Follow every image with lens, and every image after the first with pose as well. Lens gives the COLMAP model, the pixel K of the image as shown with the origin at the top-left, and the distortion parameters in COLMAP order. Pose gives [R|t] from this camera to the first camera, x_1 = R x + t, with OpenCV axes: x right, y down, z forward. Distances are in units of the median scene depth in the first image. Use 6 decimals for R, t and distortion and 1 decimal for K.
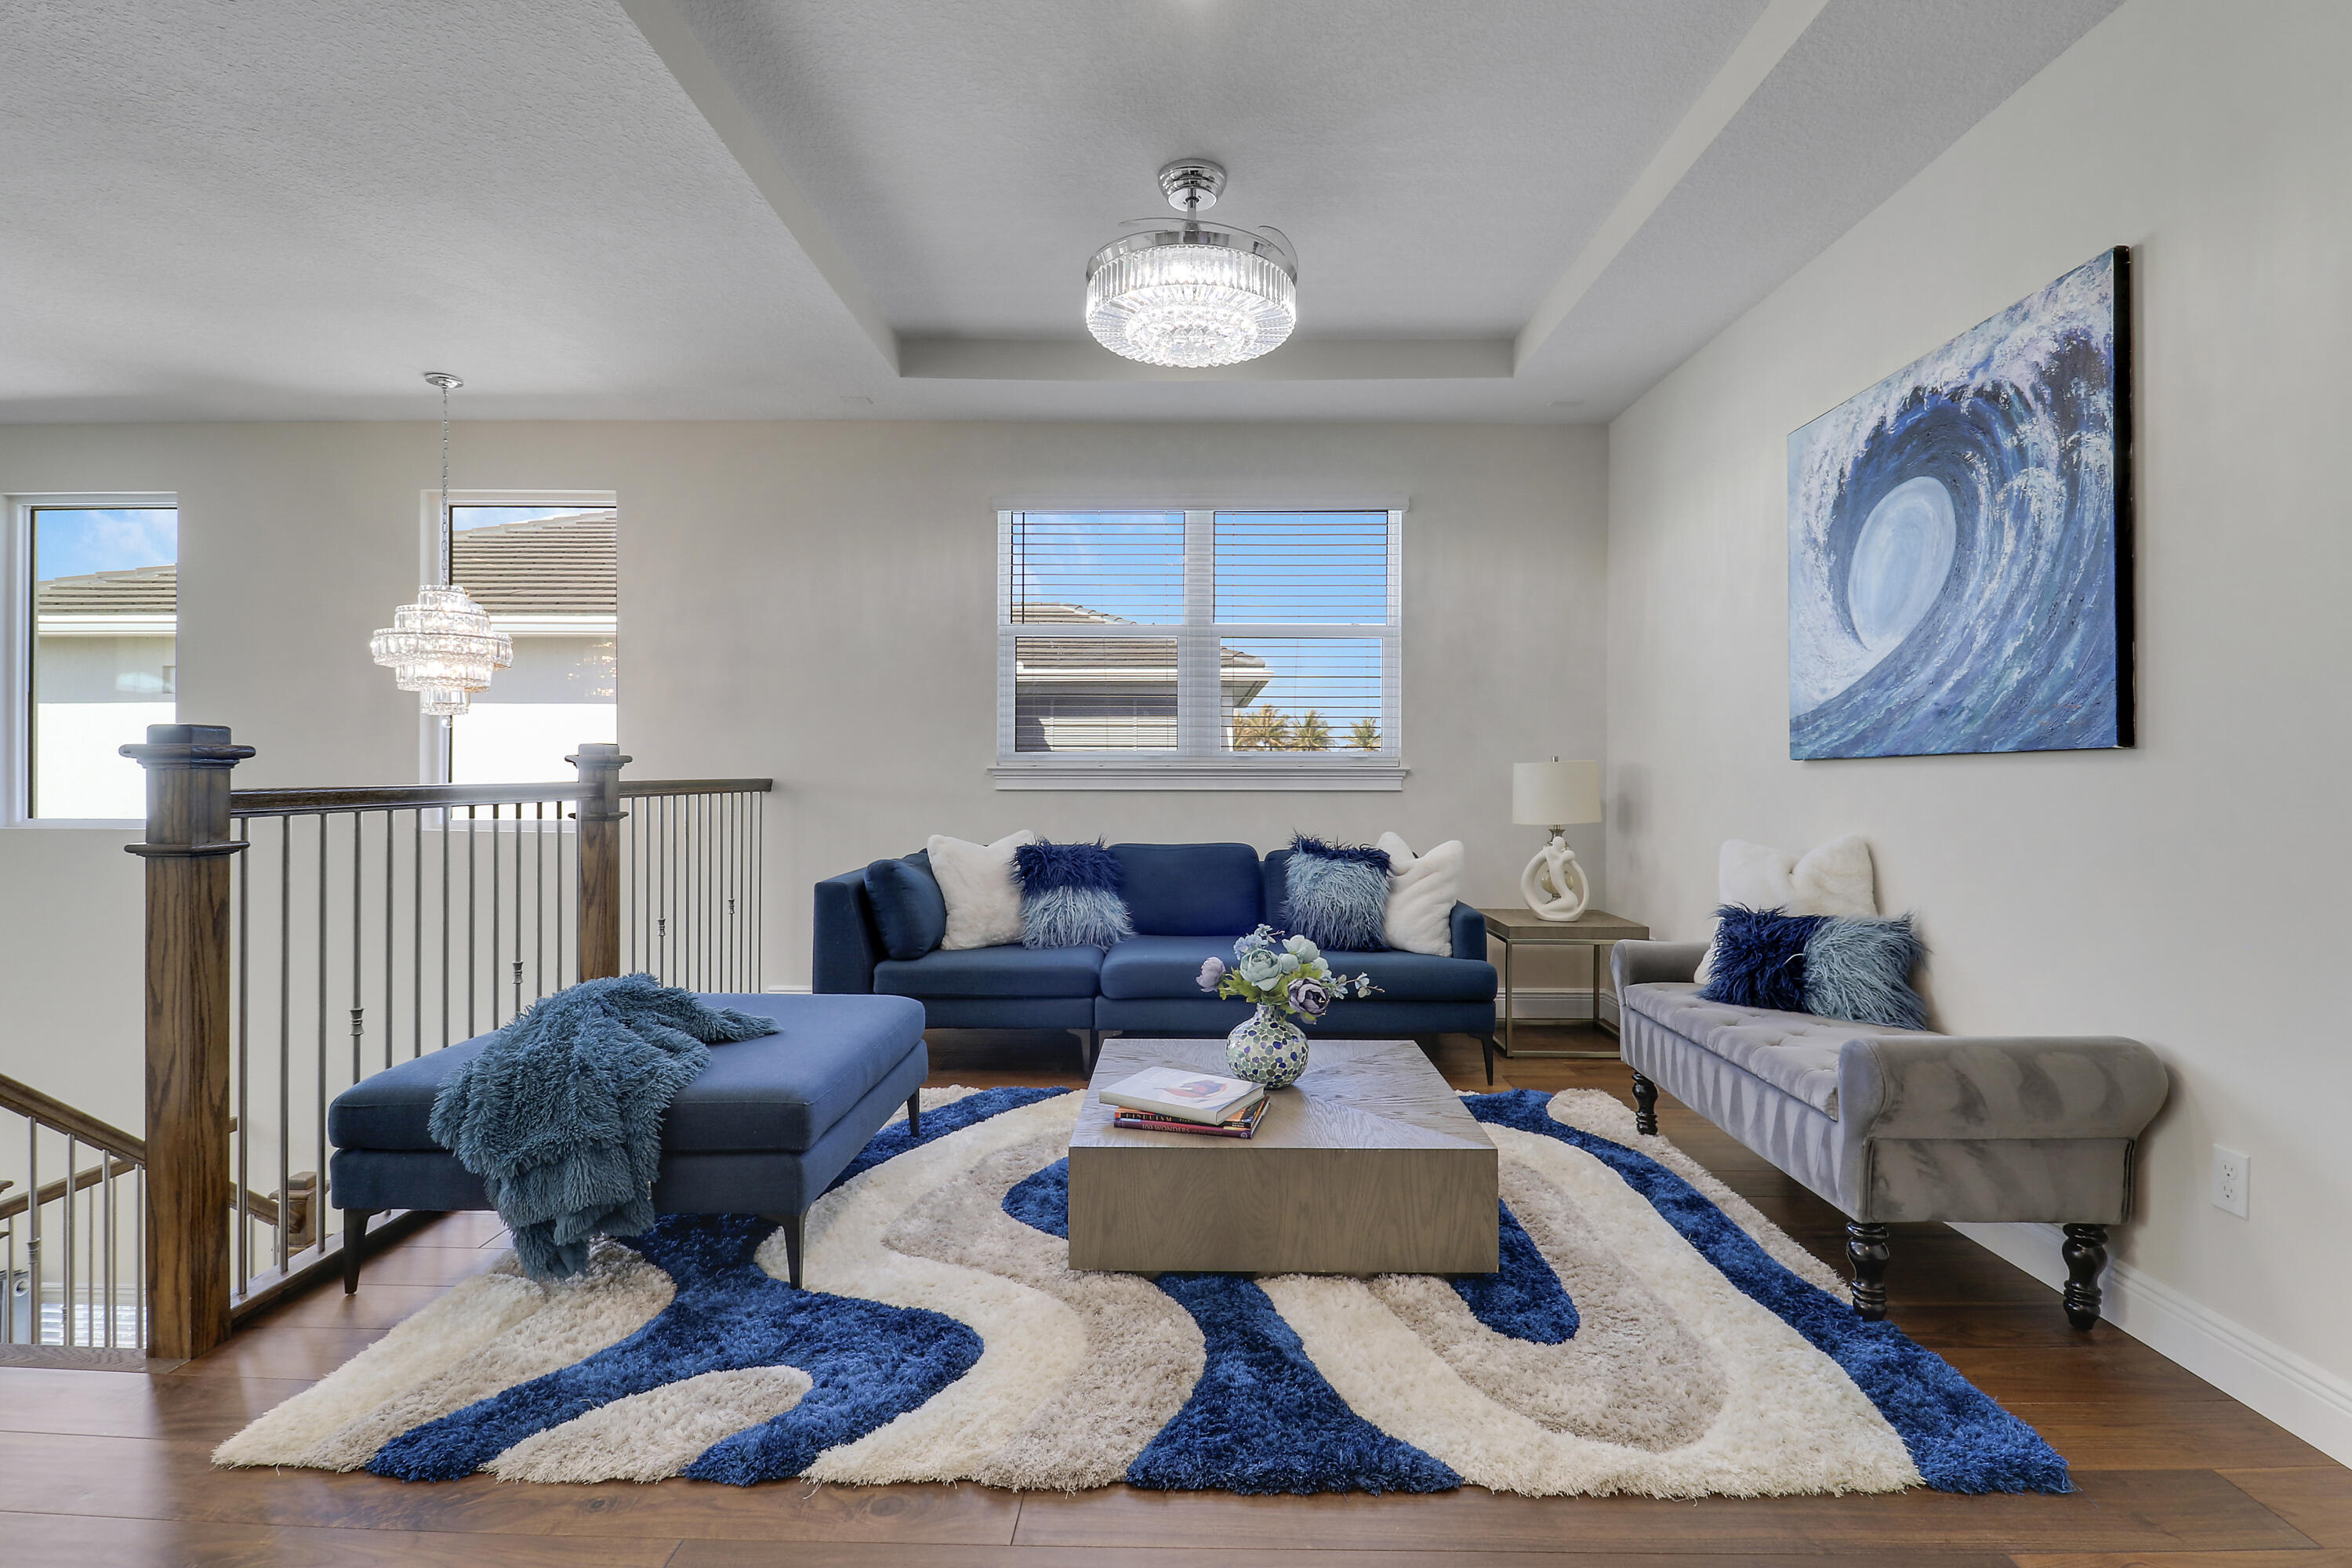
lens RADIAL K [[1125.7, 0, 1179.3], [0, 1125.7, 777.6], [0, 0, 1]] dist [0.000095, 0.000022]
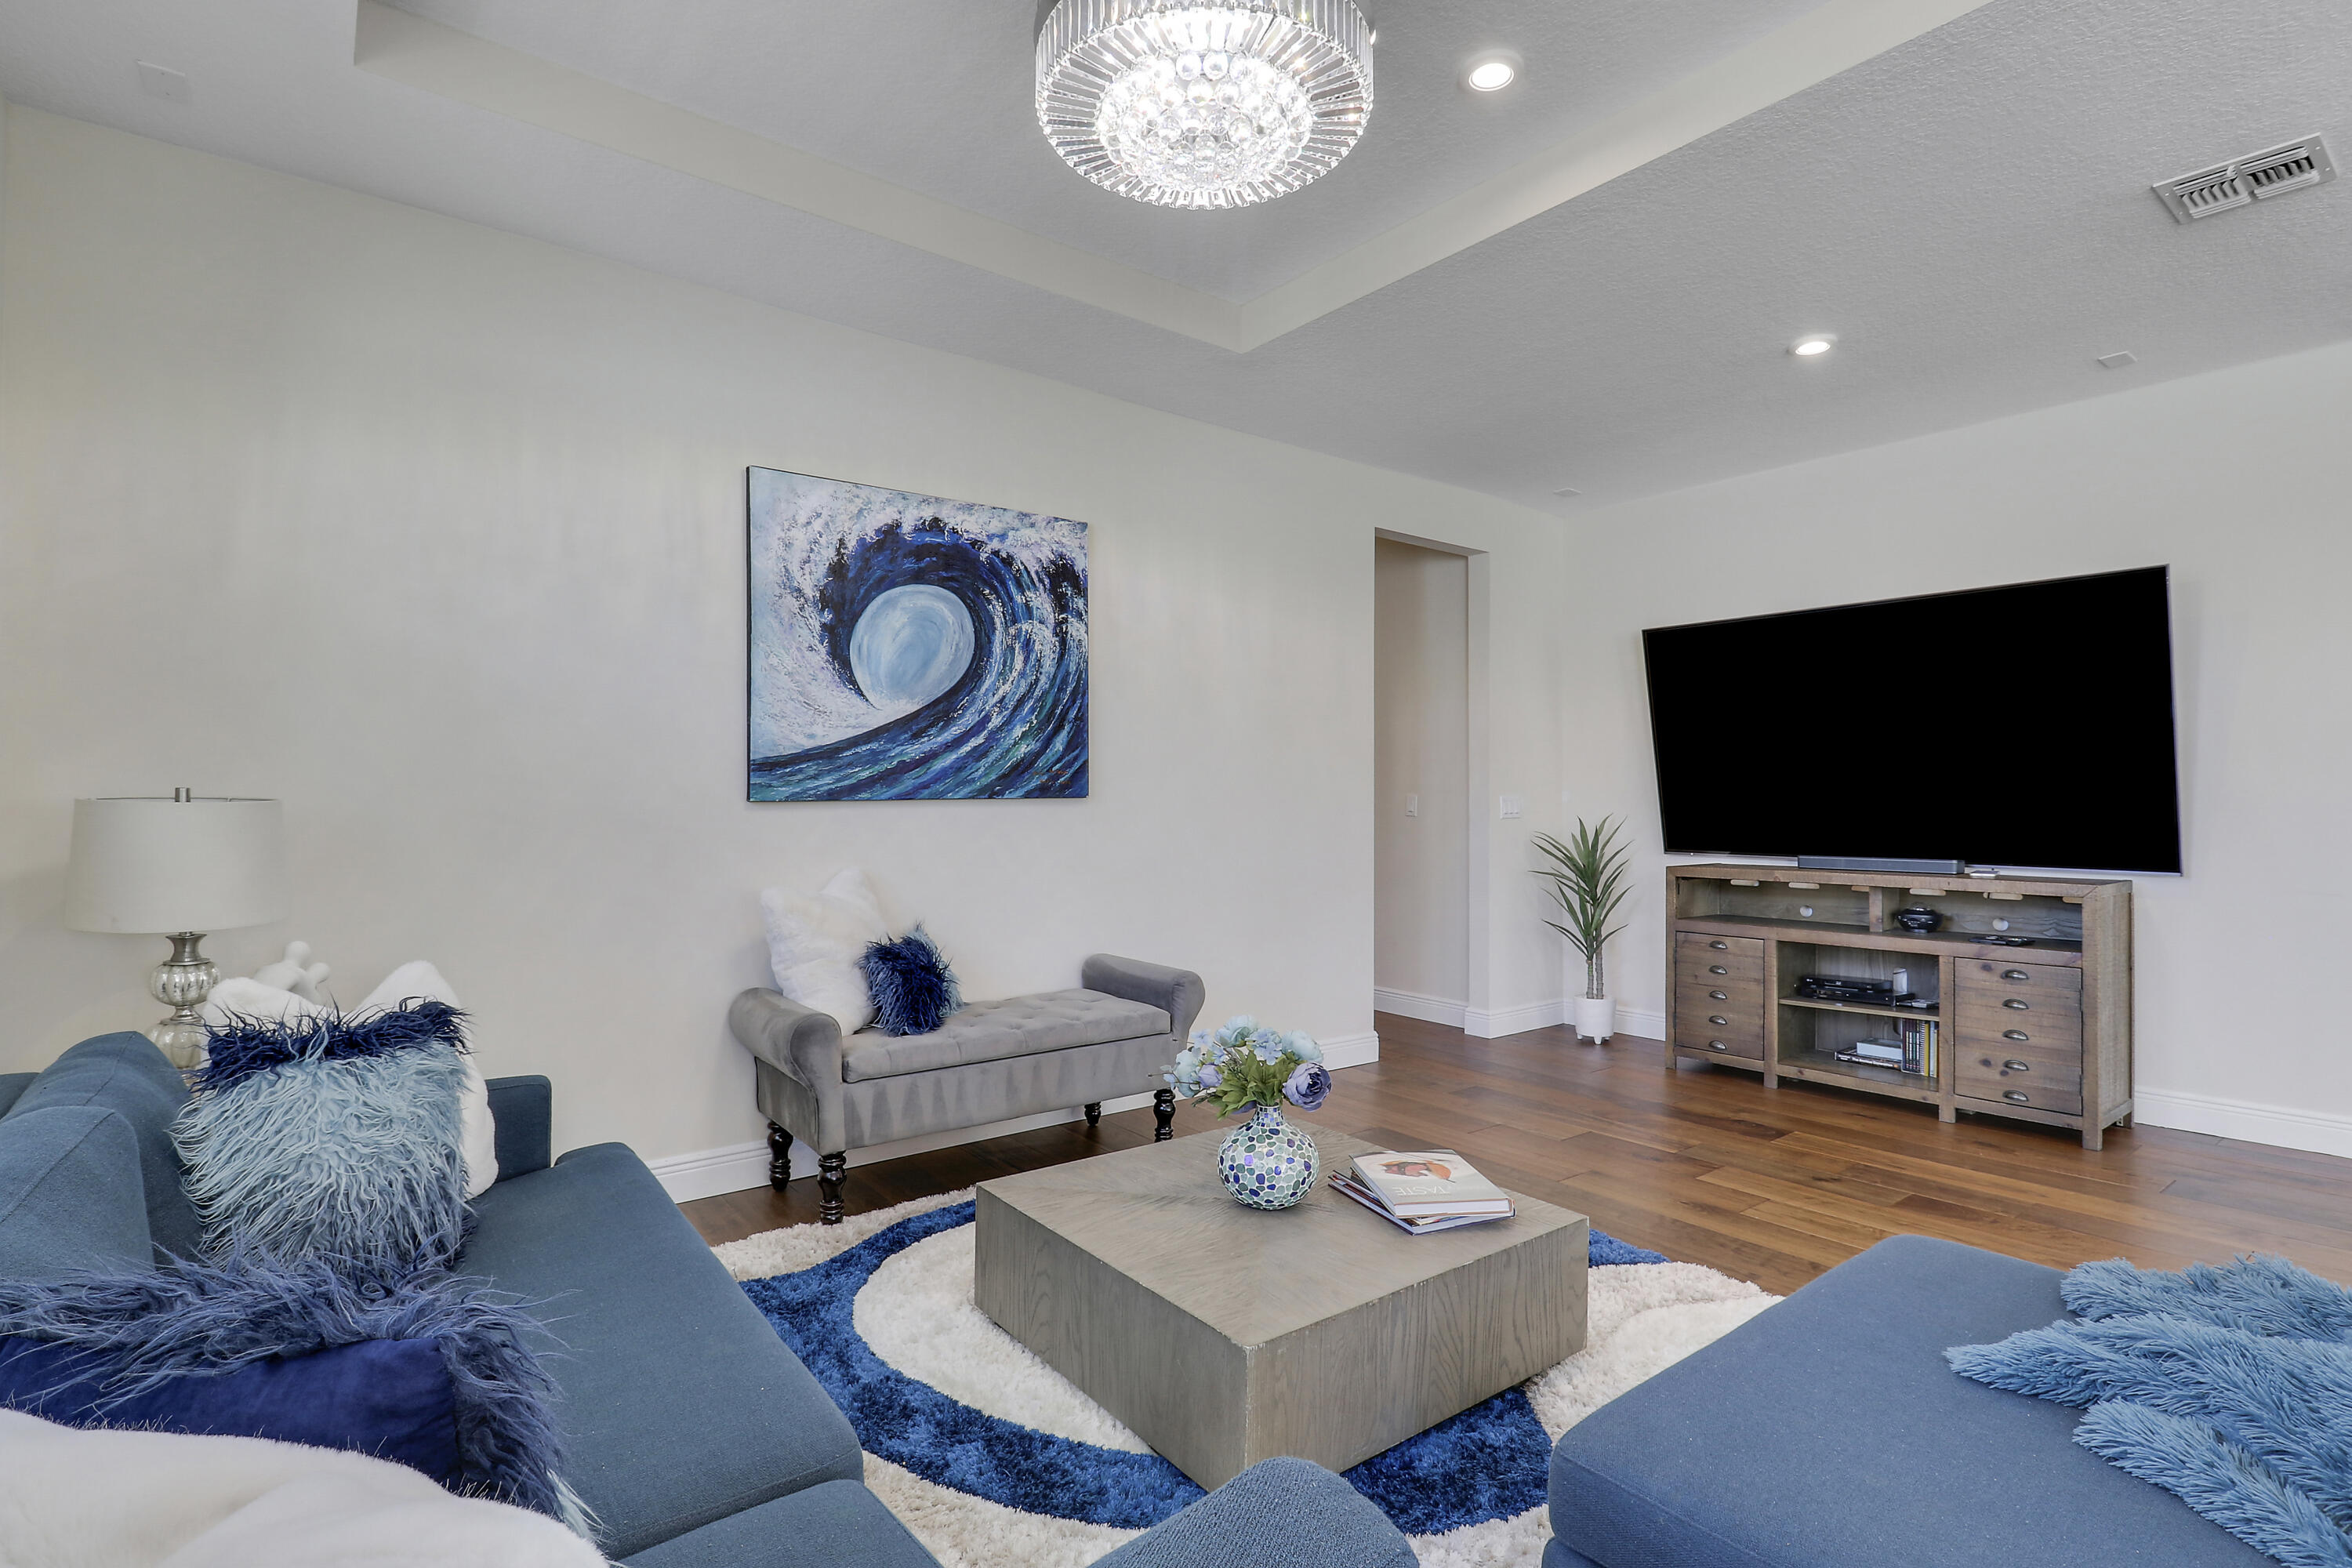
lens RADIAL K [[1125.7, 0, 1176.2], [0, 1125.7, 790.7], [0, 0, 1]] dist [0.000095, 0.000022]
pose [[-0.620616, 0.003461, 0.784107, -0.589615], [0.001126, 0.999993, -0.003523, -0.026594], [-0.784114, -0.001303, -0.620616, 1.731009]]
